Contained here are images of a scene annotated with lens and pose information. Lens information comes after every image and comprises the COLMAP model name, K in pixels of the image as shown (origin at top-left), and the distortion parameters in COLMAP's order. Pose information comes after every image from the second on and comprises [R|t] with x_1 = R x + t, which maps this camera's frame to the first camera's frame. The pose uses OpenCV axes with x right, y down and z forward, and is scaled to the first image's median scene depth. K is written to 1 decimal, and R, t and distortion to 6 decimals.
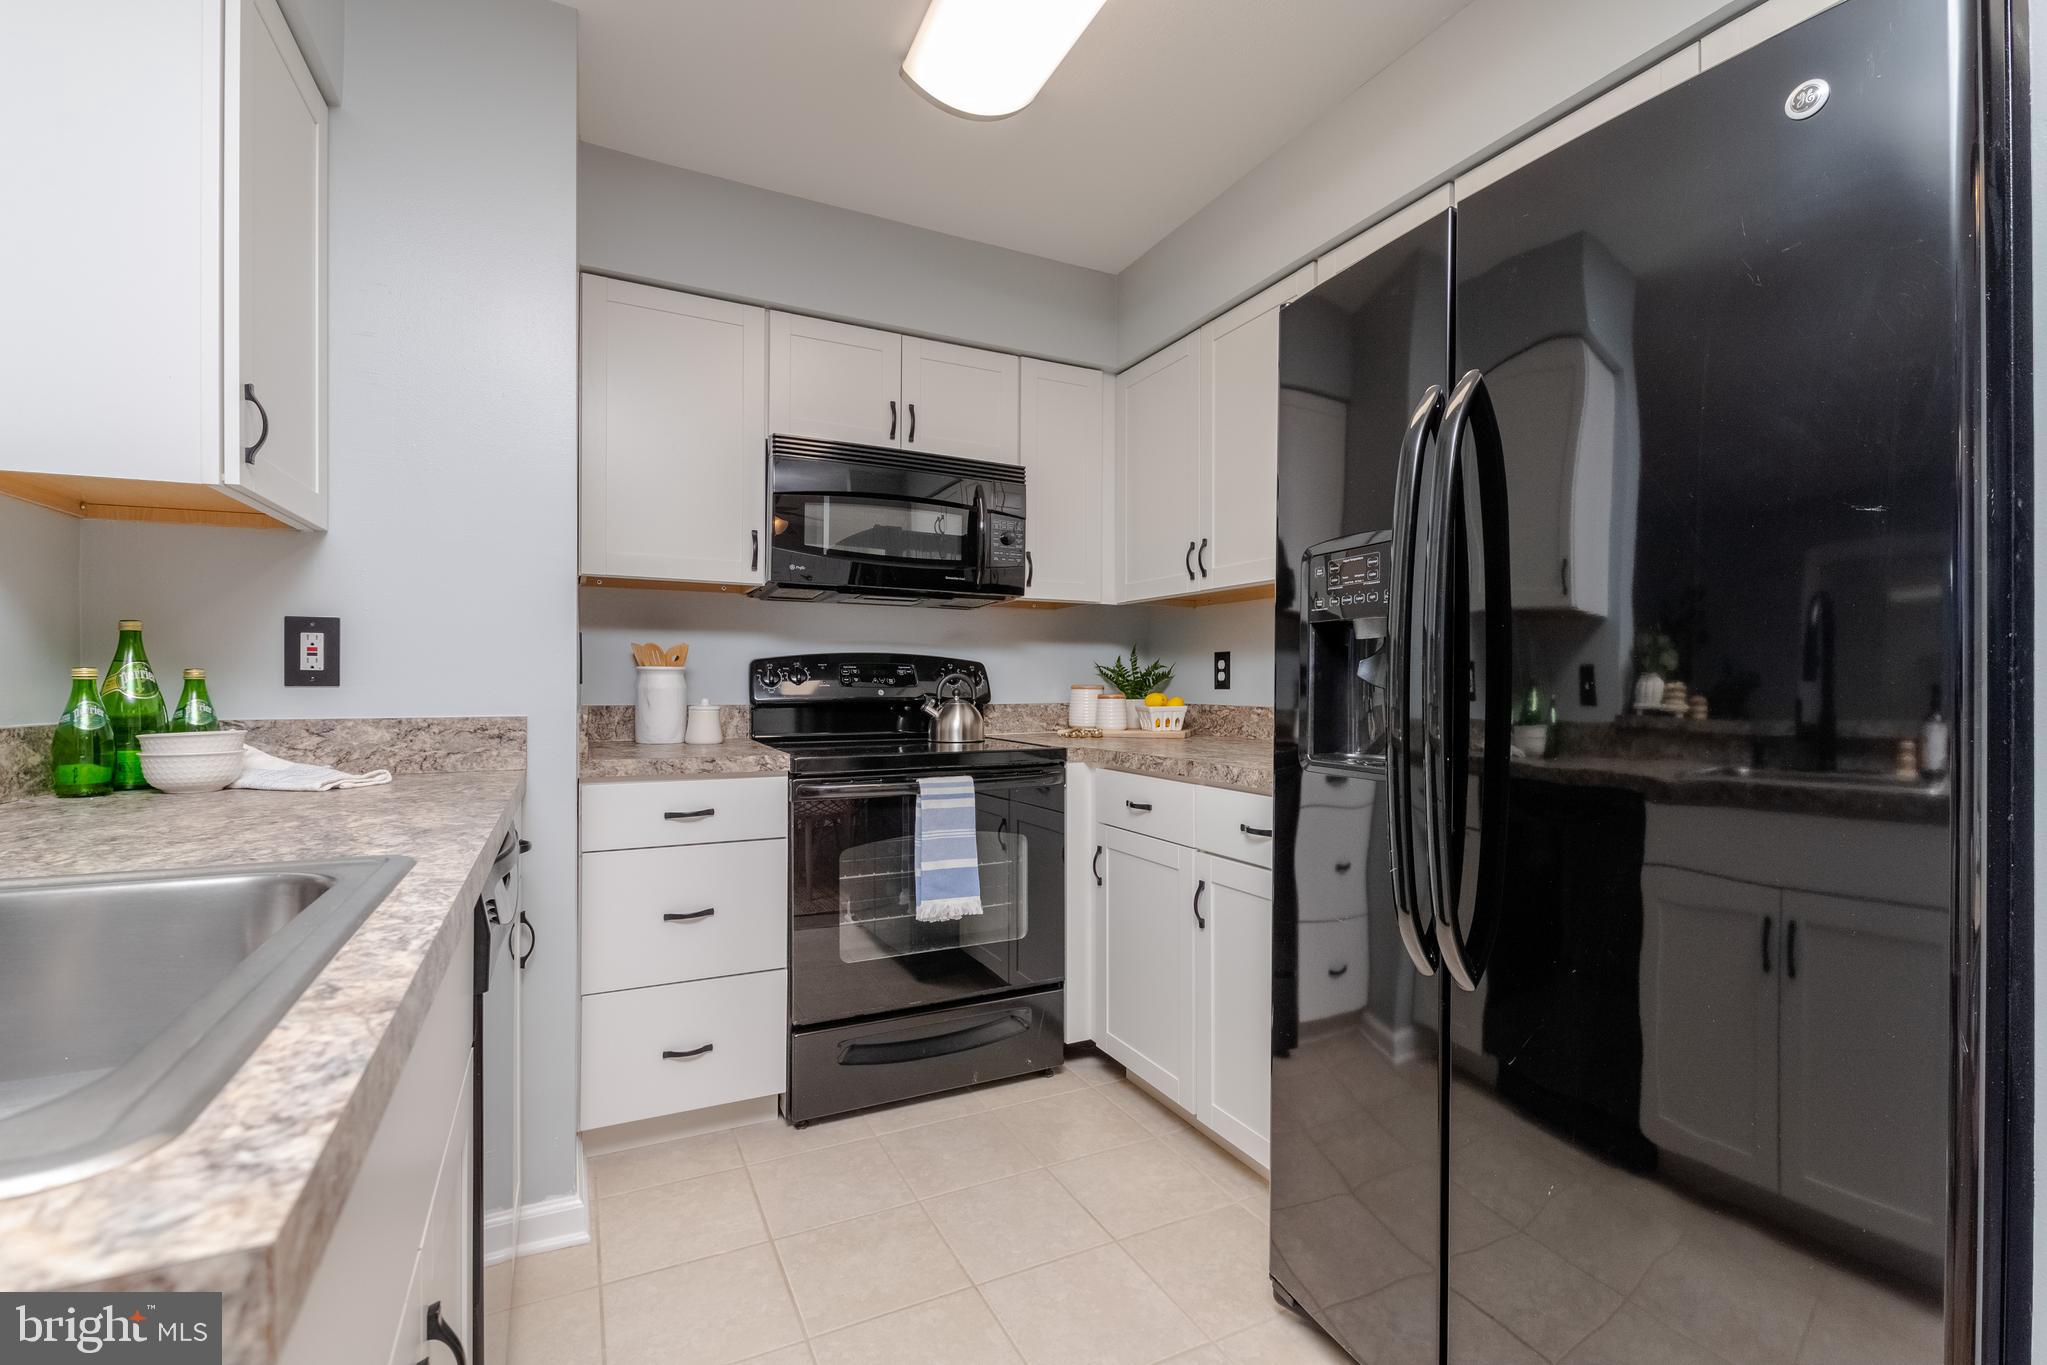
lens RADIAL K [[924.7, 0, 1041.2], [0, 924.7, 690.5], [0, 0, 1]] dist [-0.013262, -0.001062]
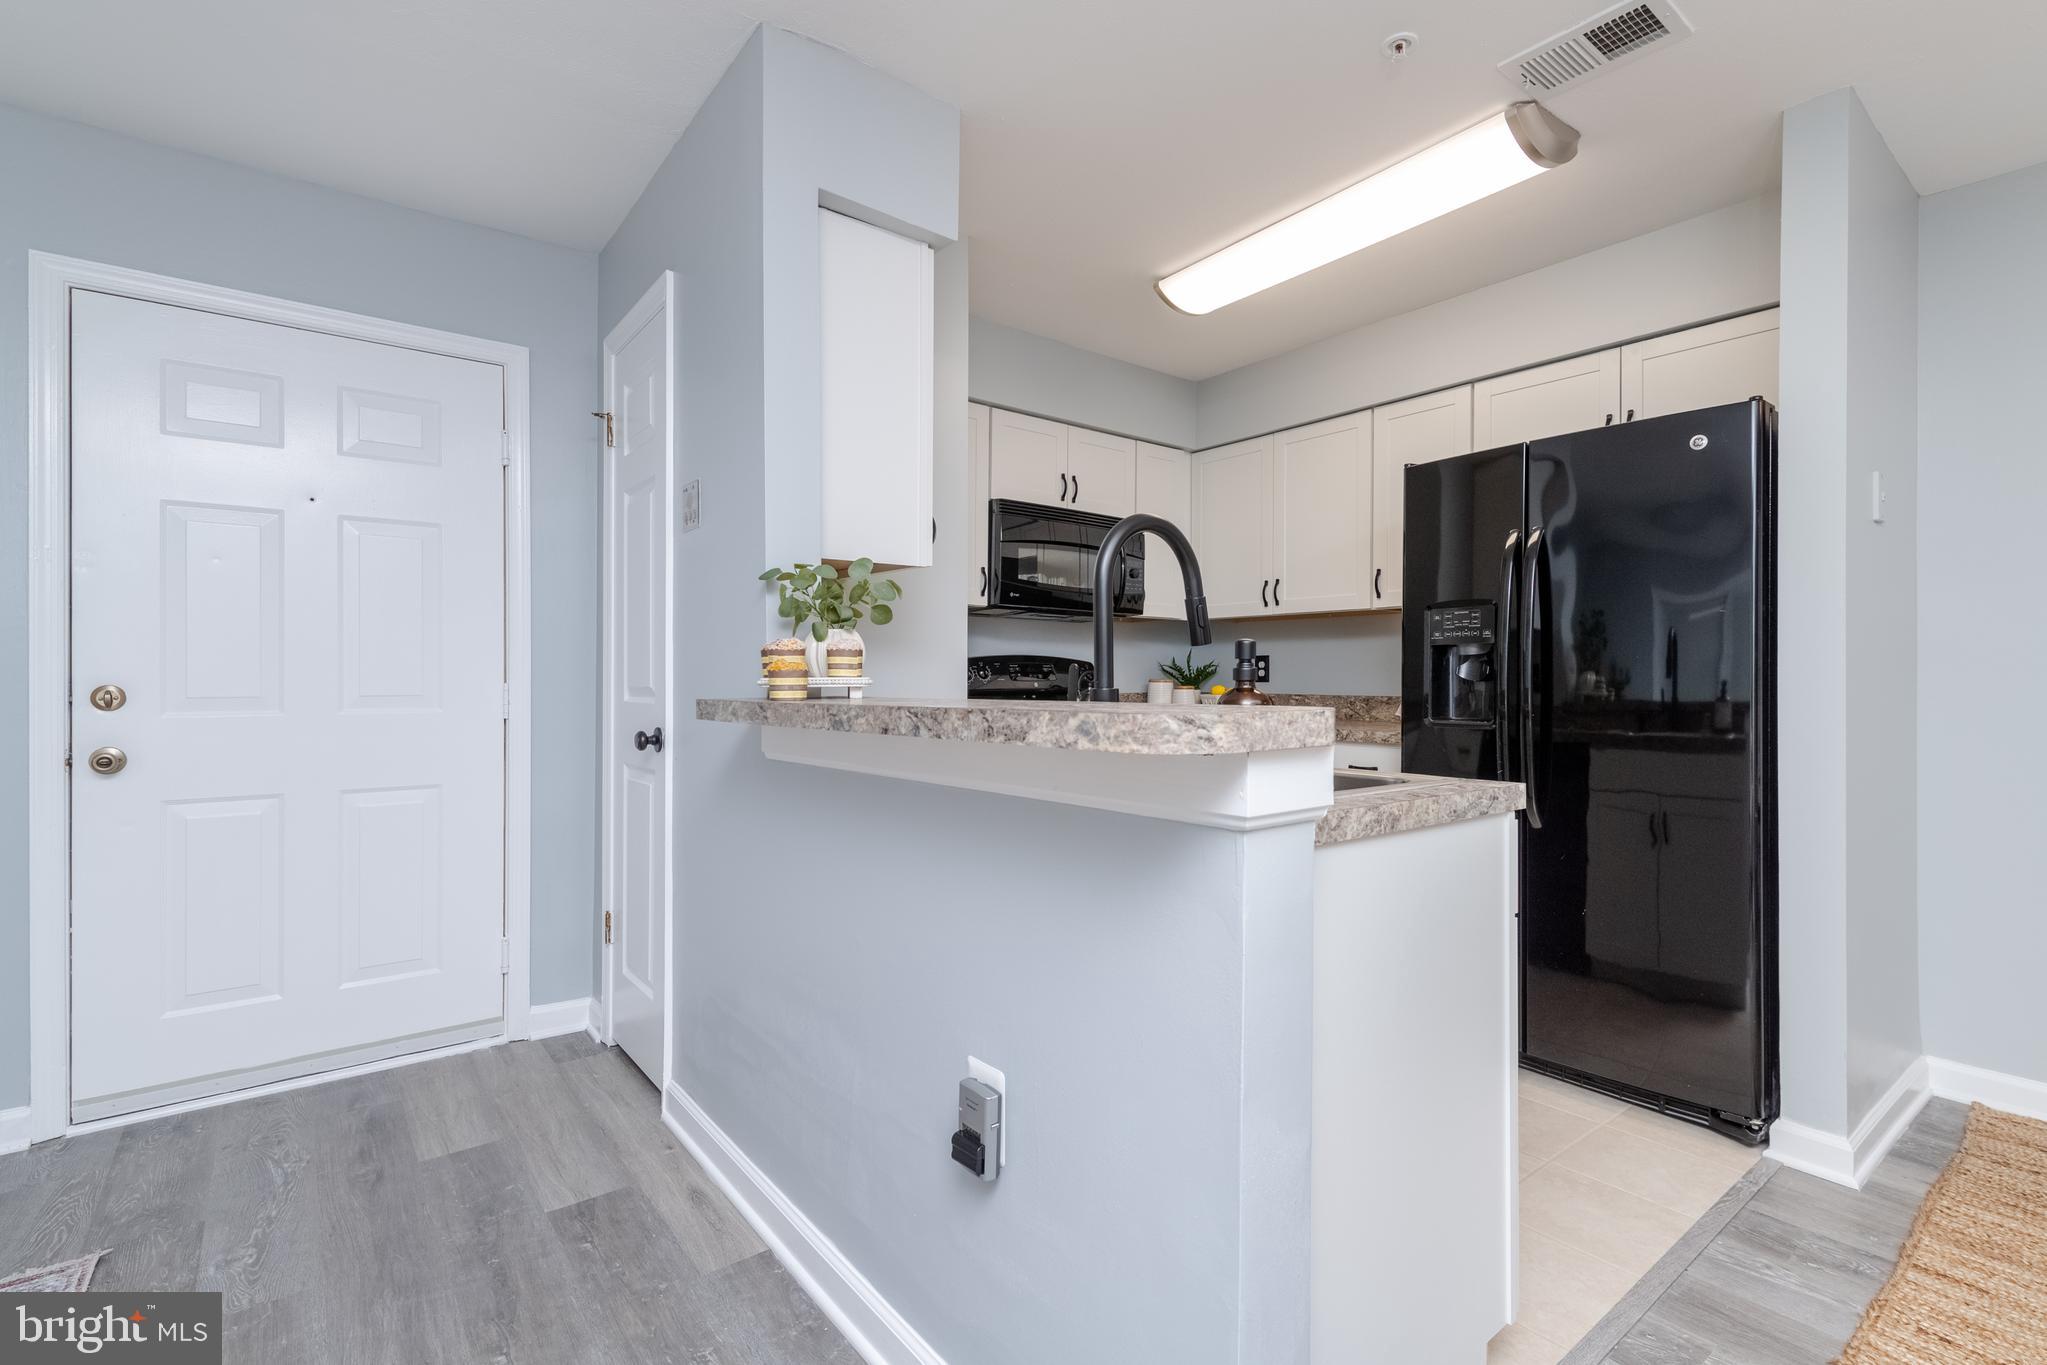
lens RADIAL K [[930.3, 0, 1028.3], [0, 930.3, 671.7], [0, 0, 1]] dist [-0.003185, -0.000371]
pose [[0.985268, 0.004032, 0.170968, -0.446211], [-0.001976, 0.999924, -0.012197, 0.000577], [-0.171004, 0.011679, 0.985201, -0.359645]]
